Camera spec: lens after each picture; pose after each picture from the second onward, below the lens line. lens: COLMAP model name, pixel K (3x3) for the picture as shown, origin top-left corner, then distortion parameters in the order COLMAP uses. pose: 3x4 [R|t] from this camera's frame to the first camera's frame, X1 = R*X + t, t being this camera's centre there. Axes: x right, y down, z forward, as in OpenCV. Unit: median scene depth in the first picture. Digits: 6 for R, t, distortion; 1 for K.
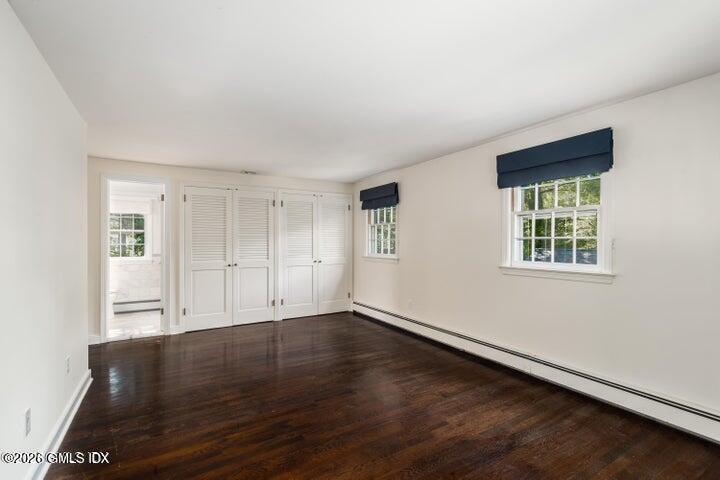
lens RADIAL K [[319.3, 0, 357.7], [0, 319.3, 243.6], [0, 0, 1]] dist [-0.001146, -0.000029]
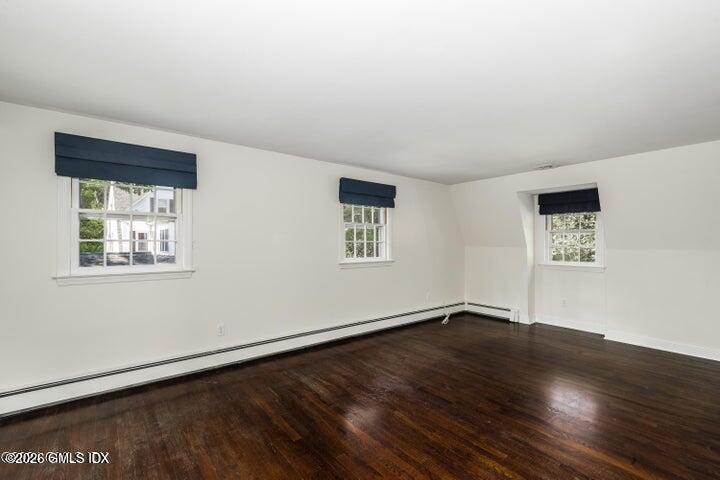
lens RADIAL K [[319.3, 0, 357.7], [0, 319.3, 243.6], [0, 0, 1]] dist [-0.001146, -0.000029]
pose [[-0.123485, -0.006998, 0.992322, -0.952953], [-0.003734, 0.999971, 0.006588, -0.019547], [-0.992339, -0.002892, -0.123508, 1.230335]]
